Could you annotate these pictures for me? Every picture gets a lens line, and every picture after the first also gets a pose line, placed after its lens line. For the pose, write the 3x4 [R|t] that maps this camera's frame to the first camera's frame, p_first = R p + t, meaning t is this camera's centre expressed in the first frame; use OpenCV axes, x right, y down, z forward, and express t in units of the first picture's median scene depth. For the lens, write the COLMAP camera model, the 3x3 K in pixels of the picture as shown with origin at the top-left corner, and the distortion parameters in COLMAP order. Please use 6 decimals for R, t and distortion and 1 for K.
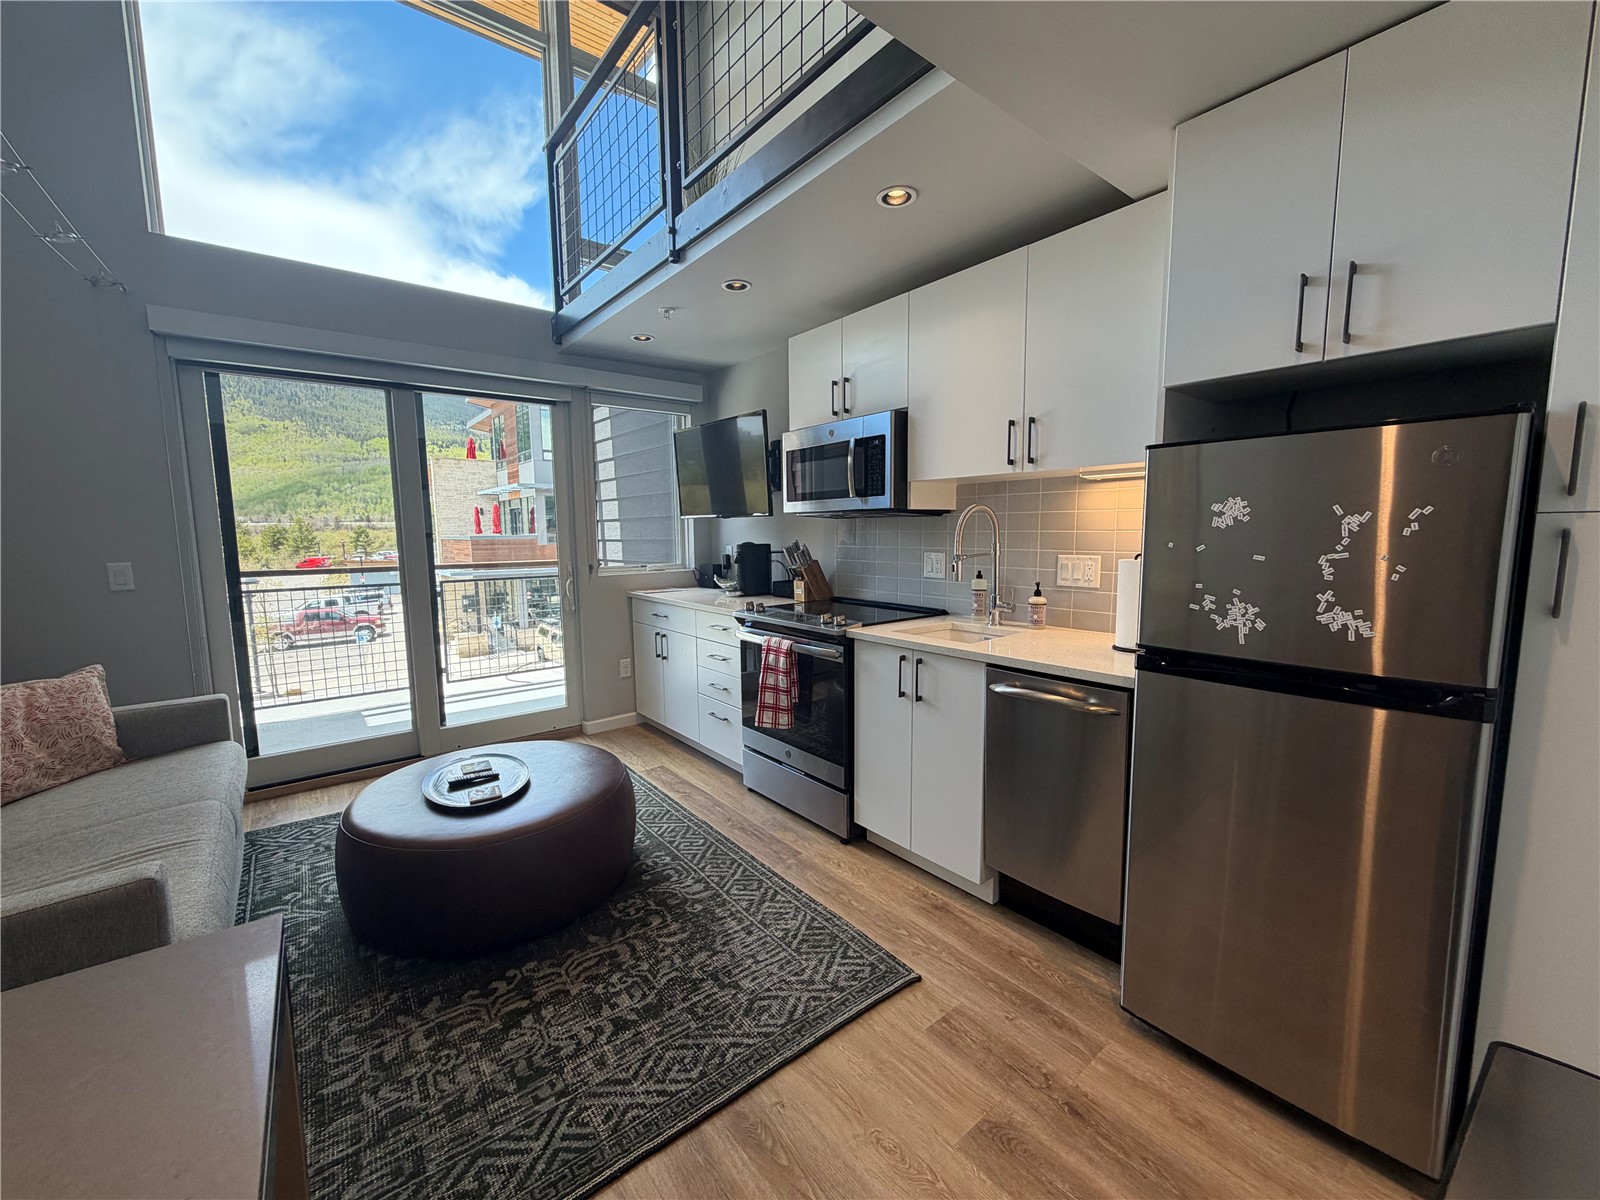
lens RADIAL K [[637.0, 0, 800.4], [0, 637.0, 603.8], [0, 0, 1]] dist [-0.003737, 0.000336]
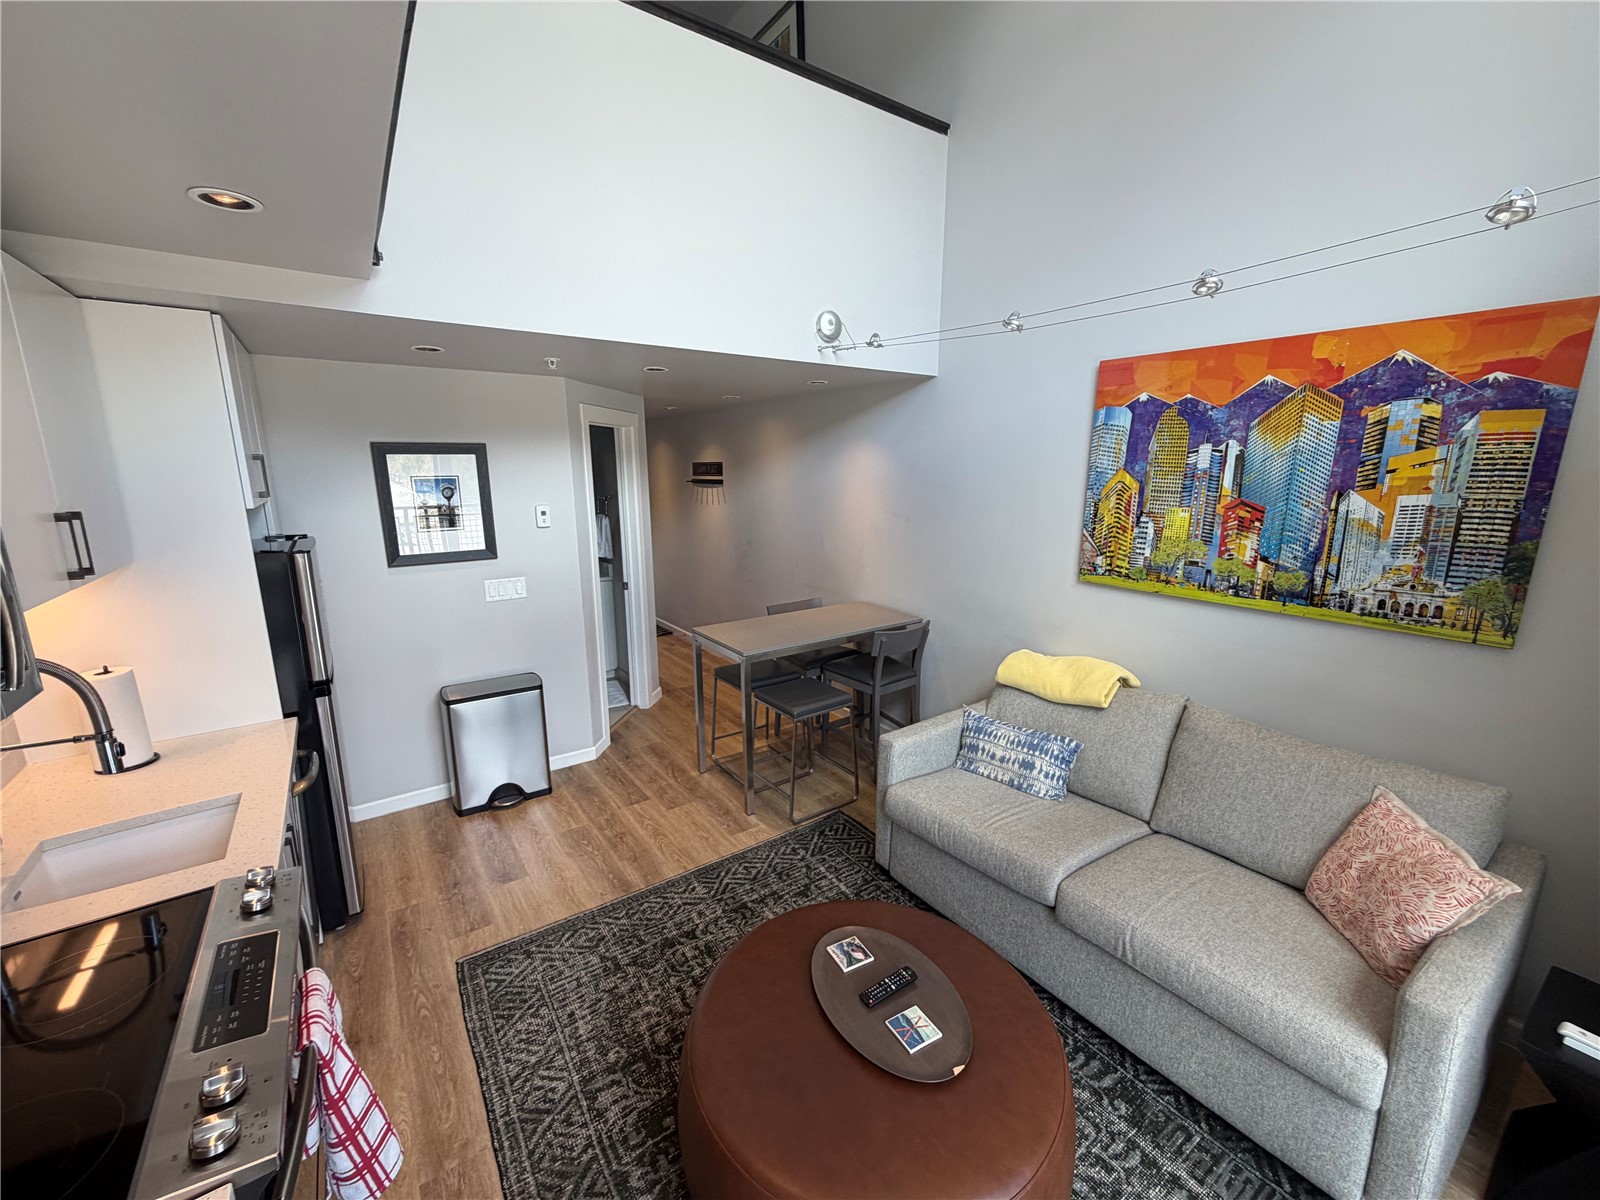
lens RADIAL K [[637.0, 0, 795.8], [0, 637.0, 602.6], [0, 0, 1]] dist [-0.003737, 0.000336]
pose [[-0.997825, -0.000771, 0.065908, -0.397275], [0.020354, 0.947458, 0.319233, -0.332922], [-0.062691, 0.319880, -0.945382, 1.359497]]
